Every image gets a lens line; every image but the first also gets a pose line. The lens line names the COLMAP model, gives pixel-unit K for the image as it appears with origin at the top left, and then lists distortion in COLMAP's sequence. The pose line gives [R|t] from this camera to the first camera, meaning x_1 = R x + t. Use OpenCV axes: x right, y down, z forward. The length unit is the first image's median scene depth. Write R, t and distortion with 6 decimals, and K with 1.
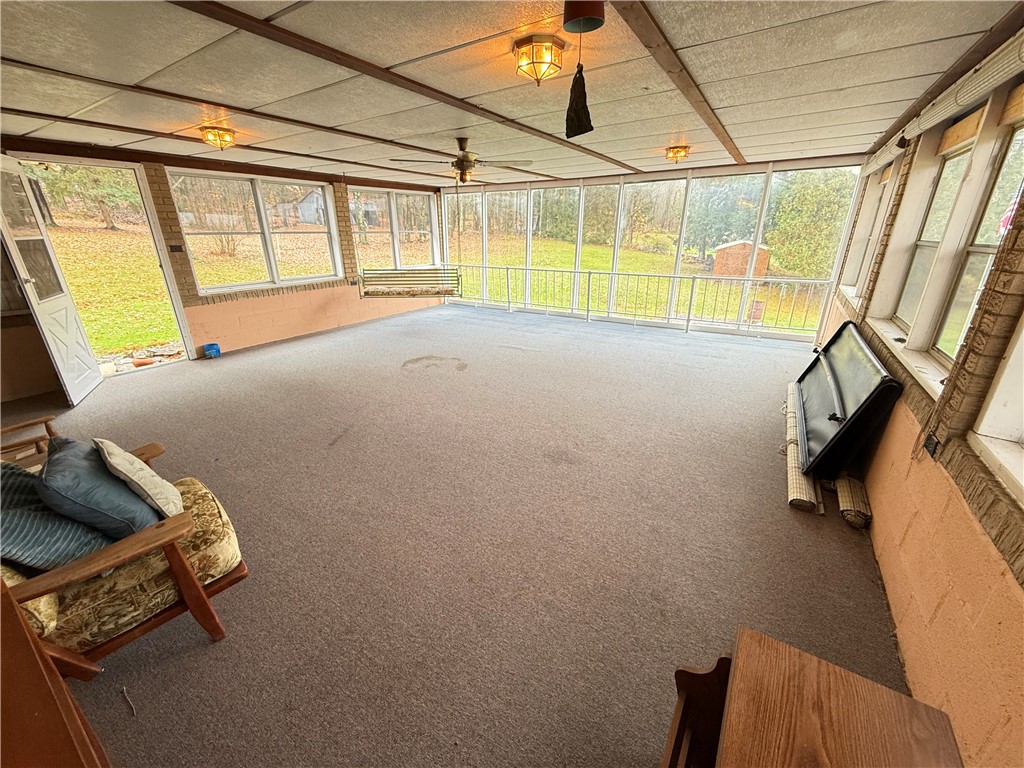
lens RADIAL K [[407.8, 0, 513.5], [0, 407.8, 384.3], [0, 0, 1]] dist [0.001144, -0.000471]
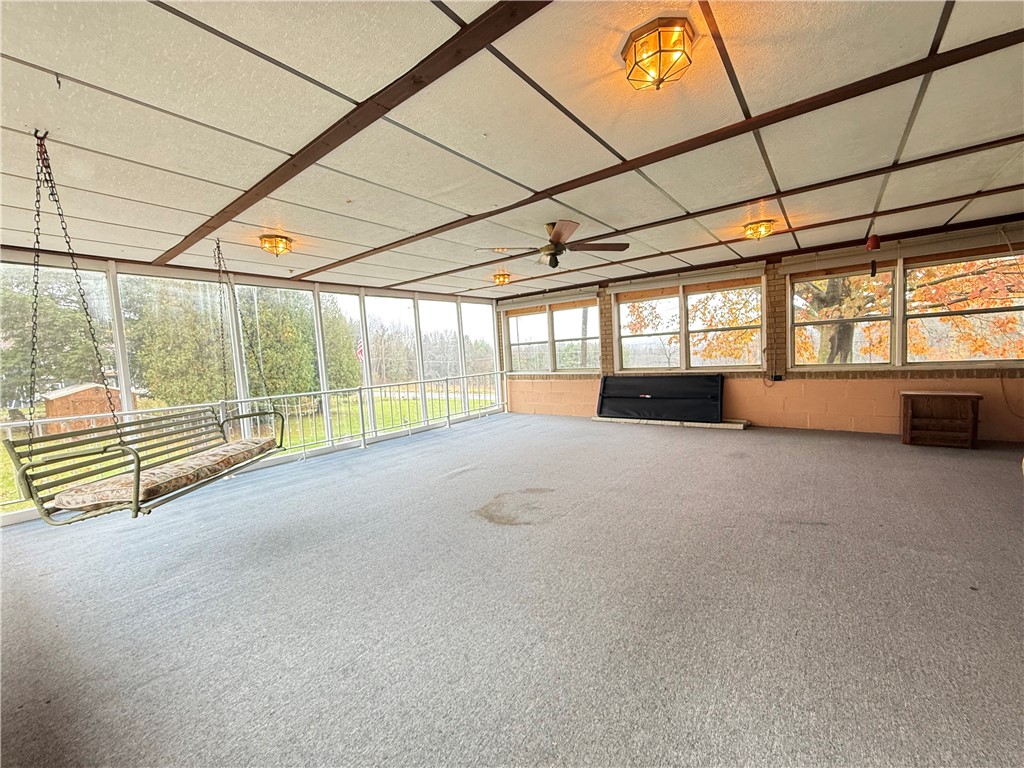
lens RADIAL K [[407.8, 0, 511.4], [0, 407.8, 381.3], [0, 0, 1]] dist [0.001144, -0.000471]
pose [[0.104502, -0.066763, 0.992281, -0.656094], [0.400025, 0.916296, 0.019522, -0.198448], [-0.910527, 0.394897, 0.122462, 0.670364]]
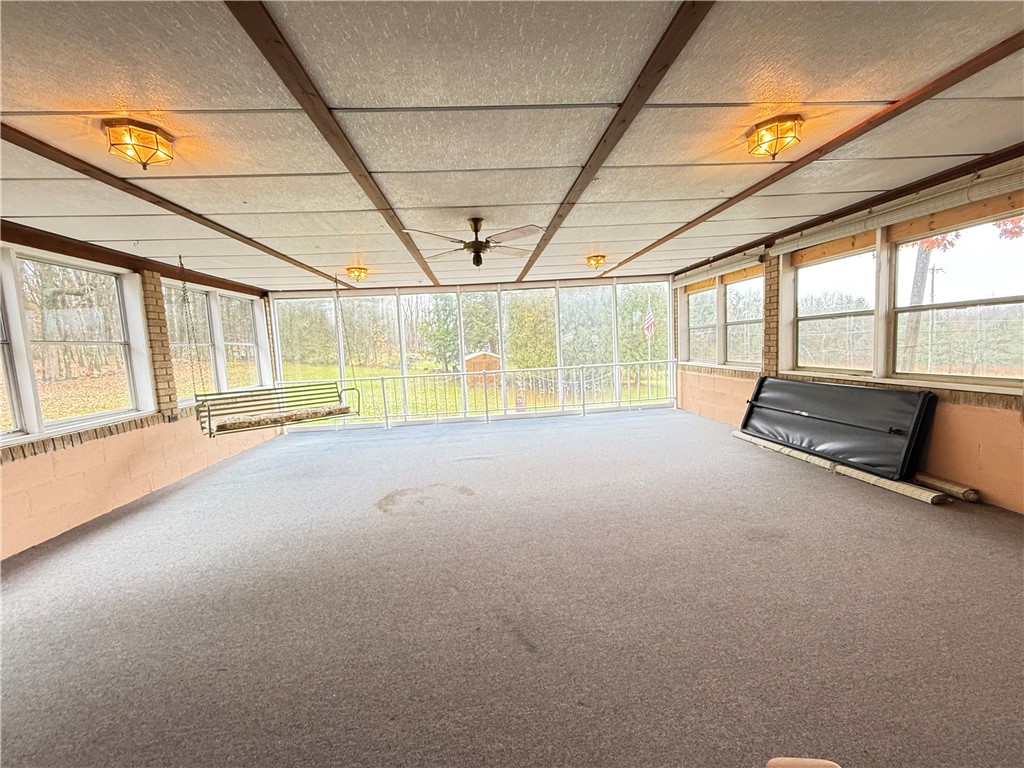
lens RADIAL K [[407.8, 0, 511.8], [0, 407.8, 385.1], [0, 0, 1]] dist [0.001144, -0.000471]
pose [[0.800256, -0.096019, 0.591921, -0.372491], [0.255549, 0.947584, -0.191780, -0.046323], [-0.542480, 0.304738, 0.782847, 0.227986]]
